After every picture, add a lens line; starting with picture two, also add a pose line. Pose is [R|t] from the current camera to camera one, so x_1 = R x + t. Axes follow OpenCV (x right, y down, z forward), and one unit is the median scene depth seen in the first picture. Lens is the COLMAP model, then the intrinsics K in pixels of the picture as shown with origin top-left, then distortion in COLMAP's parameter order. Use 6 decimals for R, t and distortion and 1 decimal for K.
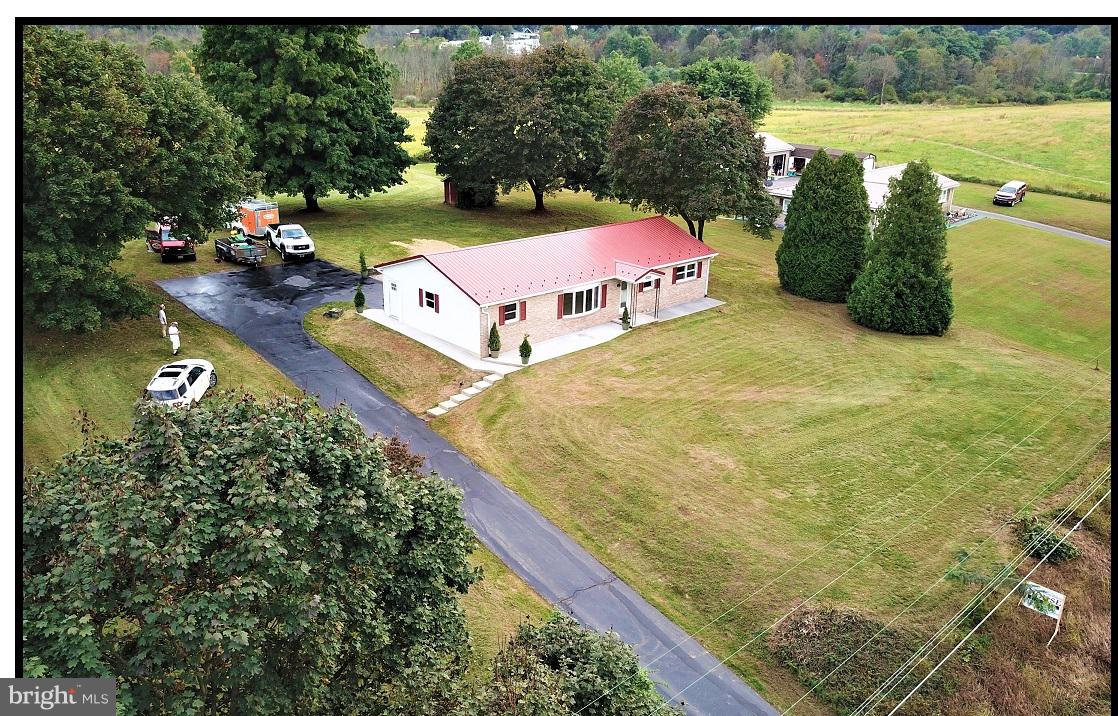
lens RADIAL K [[924.6, 0, 559.0], [0, 924.6, 358.0], [0, 0, 1]] dist [0.000644, -0.008013]
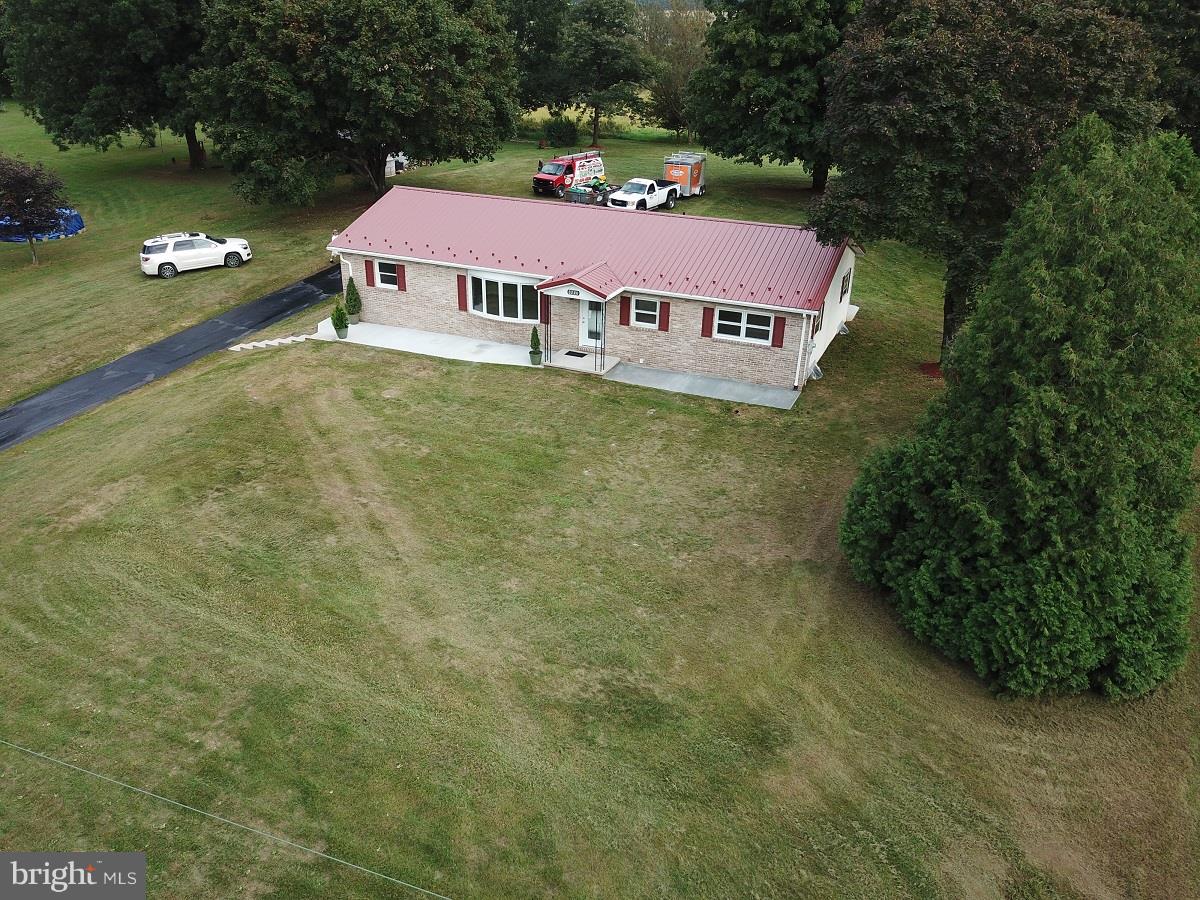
lens RADIAL K [[920.7, 0, 600.0], [0, 920.7, 450.0], [0, 0, 1]] dist [0.007904, -0.009432]
pose [[0.402902, 0.377256, -0.833875, 0.644971], [-0.312322, 0.913079, 0.262185, -0.157705], [0.860305, 0.154803, 0.485707, 0.760403]]
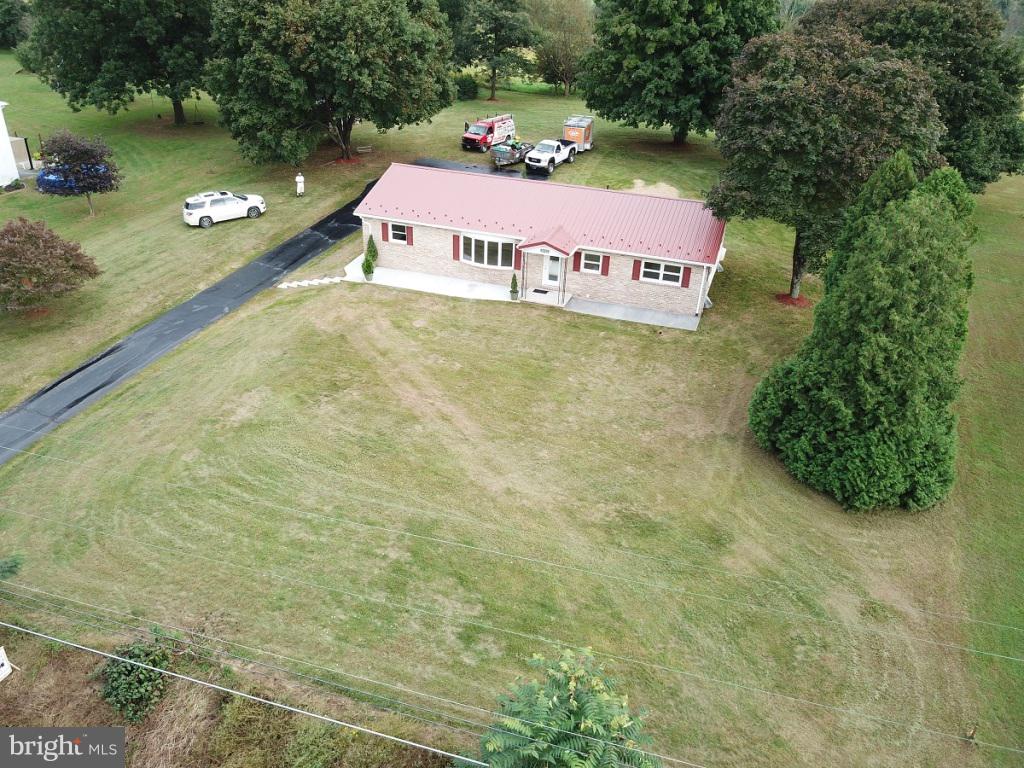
lens RADIAL K [[785.6, 0, 512.0], [0, 785.6, 384.0], [0, 0, 1]] dist [0.007904, -0.009432]
pose [[0.467451, 0.422457, -0.776543, 0.711151], [-0.313669, 0.900531, 0.301091, -0.188738], [0.826499, 0.102832, 0.553466, 0.599152]]
